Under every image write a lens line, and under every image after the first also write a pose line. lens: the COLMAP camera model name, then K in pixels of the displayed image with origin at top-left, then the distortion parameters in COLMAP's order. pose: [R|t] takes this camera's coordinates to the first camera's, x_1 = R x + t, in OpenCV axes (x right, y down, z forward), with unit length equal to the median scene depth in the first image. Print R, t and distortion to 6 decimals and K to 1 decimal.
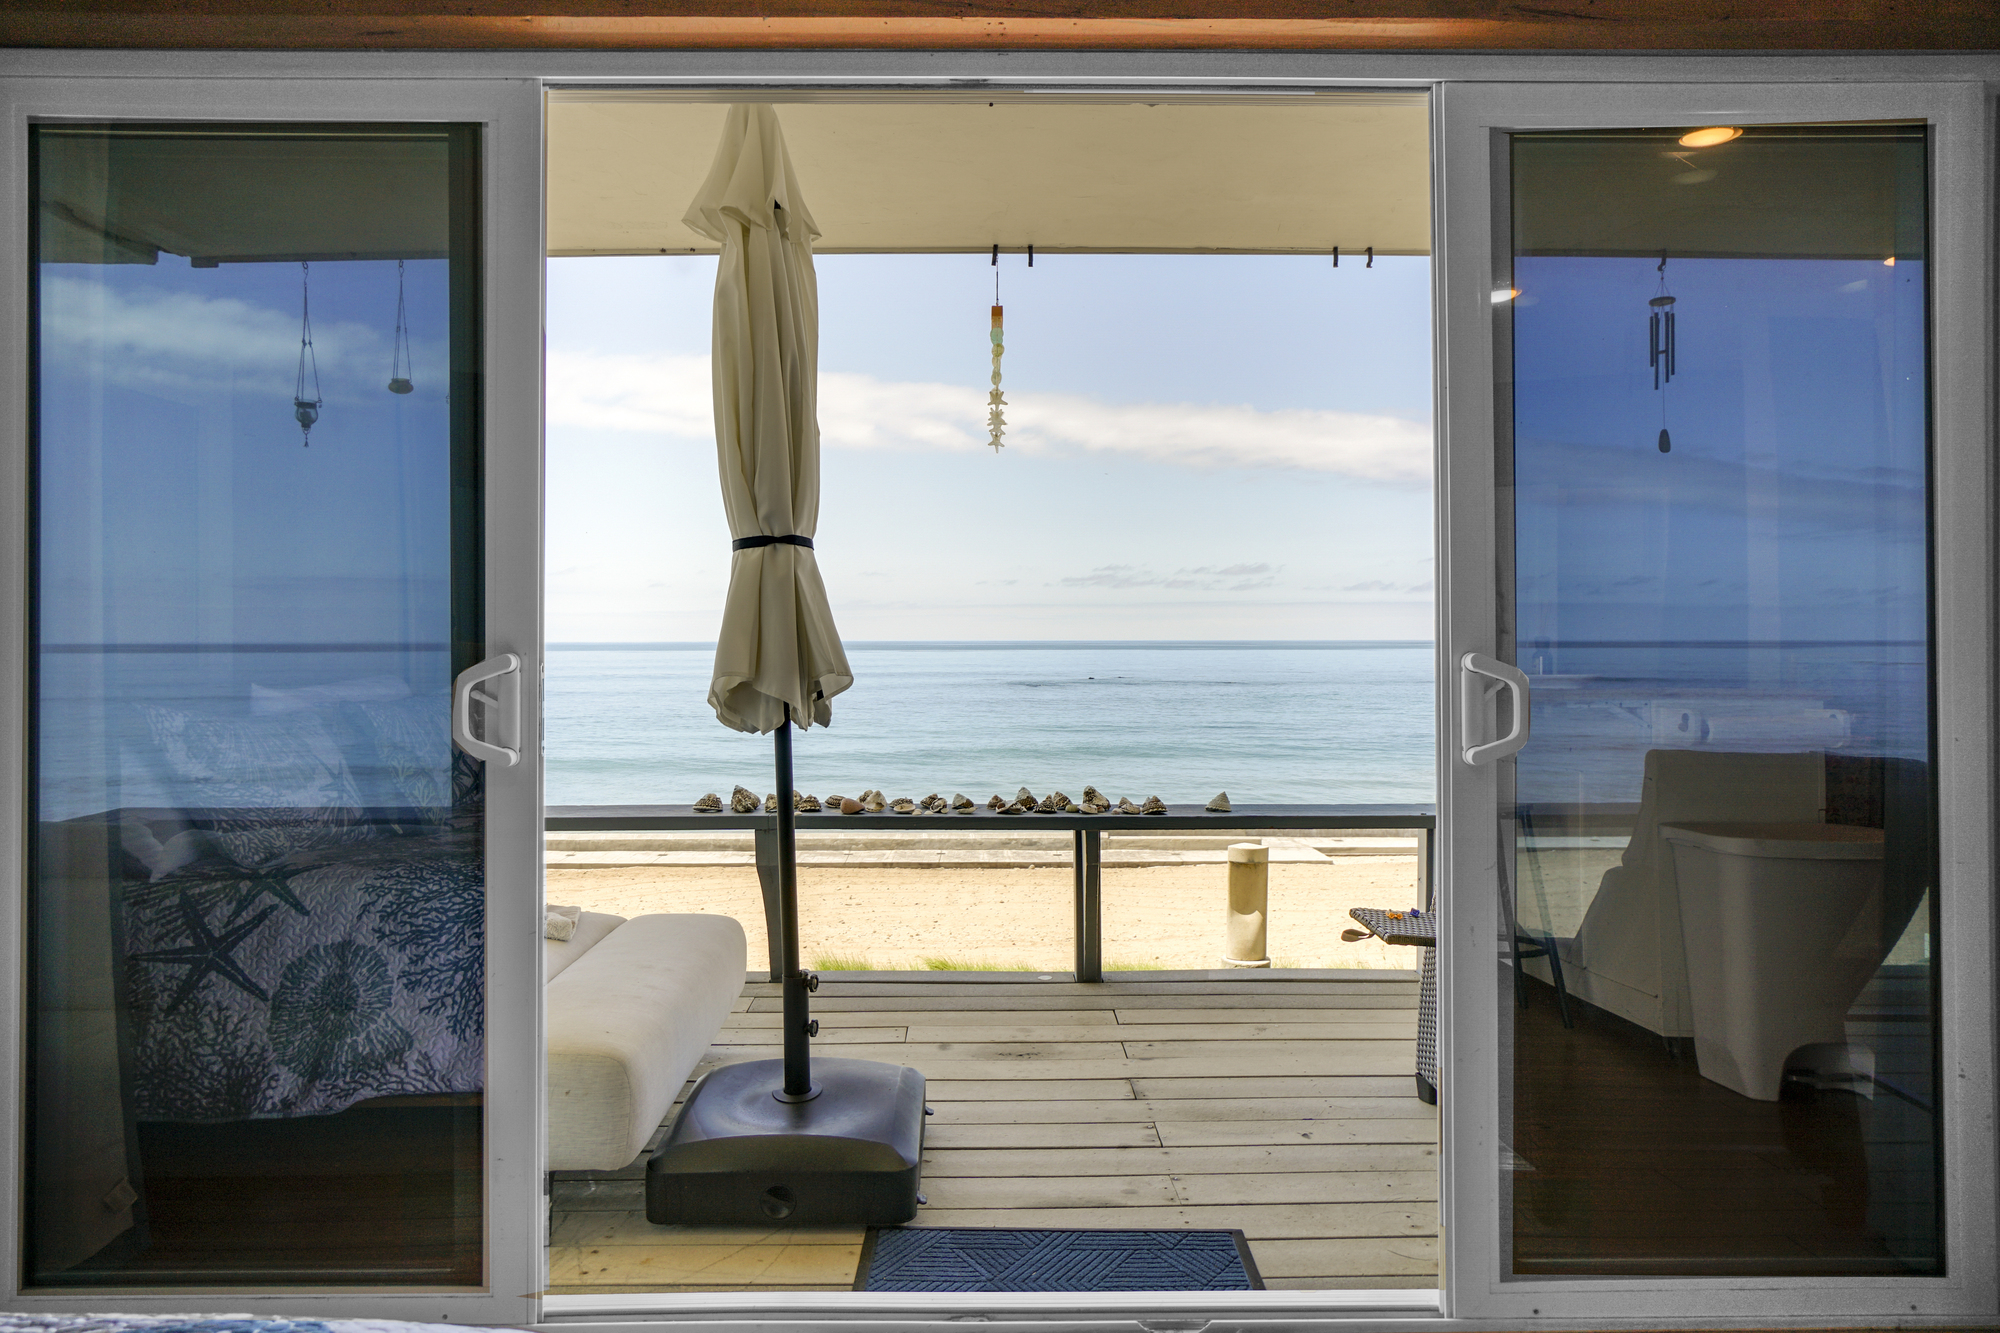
lens RADIAL K [[1174.6, 0, 997.8], [0, 1174.6, 651.8], [0, 0, 1]] dist [-0.010015, 0.011574]
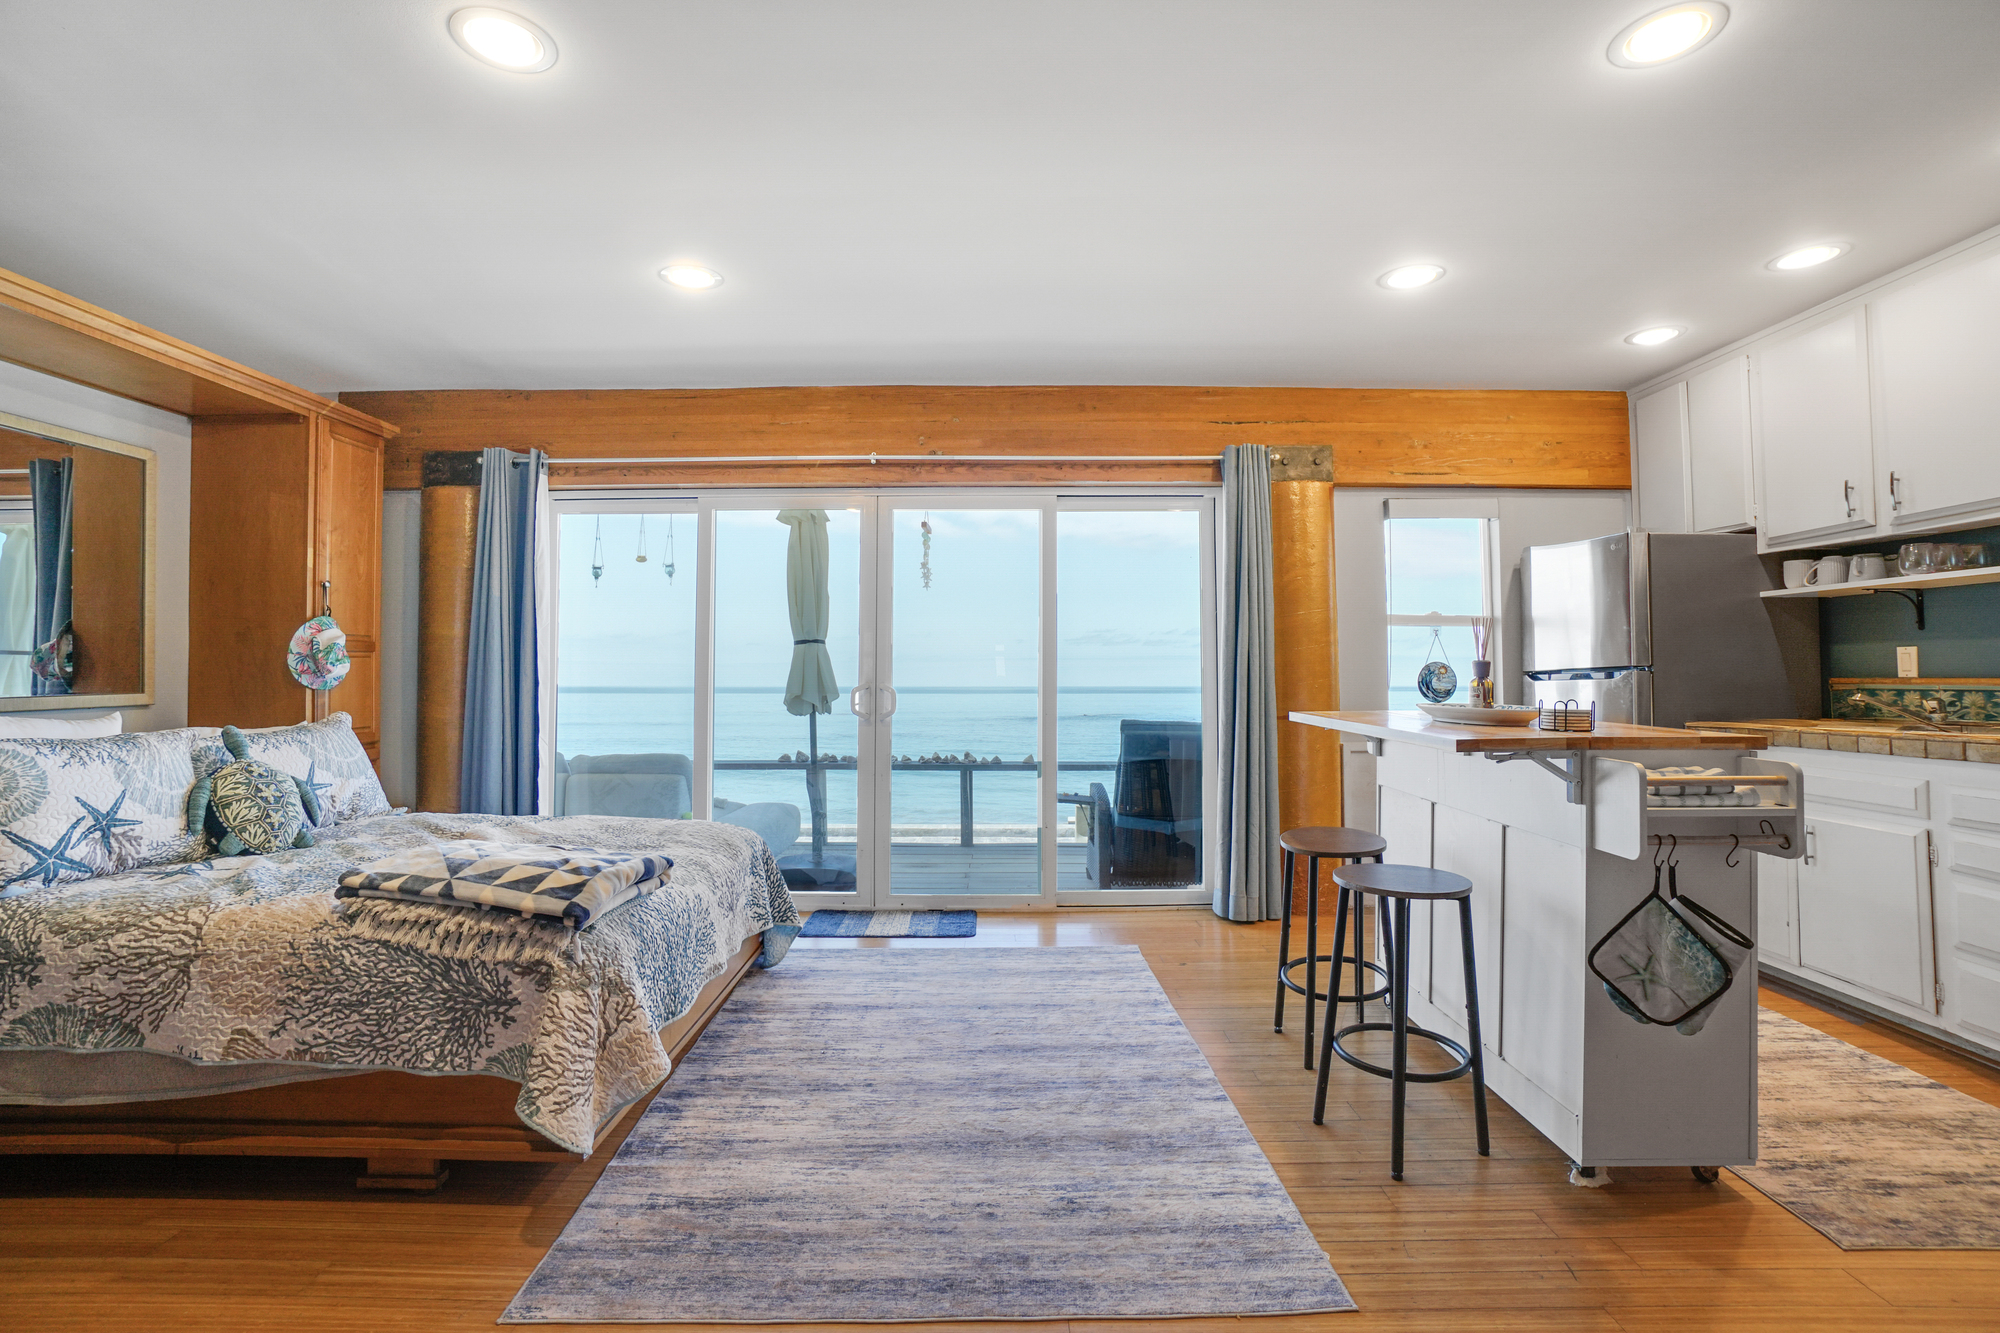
lens RADIAL K [[898.3, 0, 1006.4], [0, 898.3, 652.5], [0, 0, 1]] dist [-0.050896, 0.015716]
pose [[0.999970, 0.001249, -0.007638, 0.167642], [-0.001617, 0.998829, -0.048363, 0.015970], [0.007569, 0.048374, 0.998801, -0.628593]]
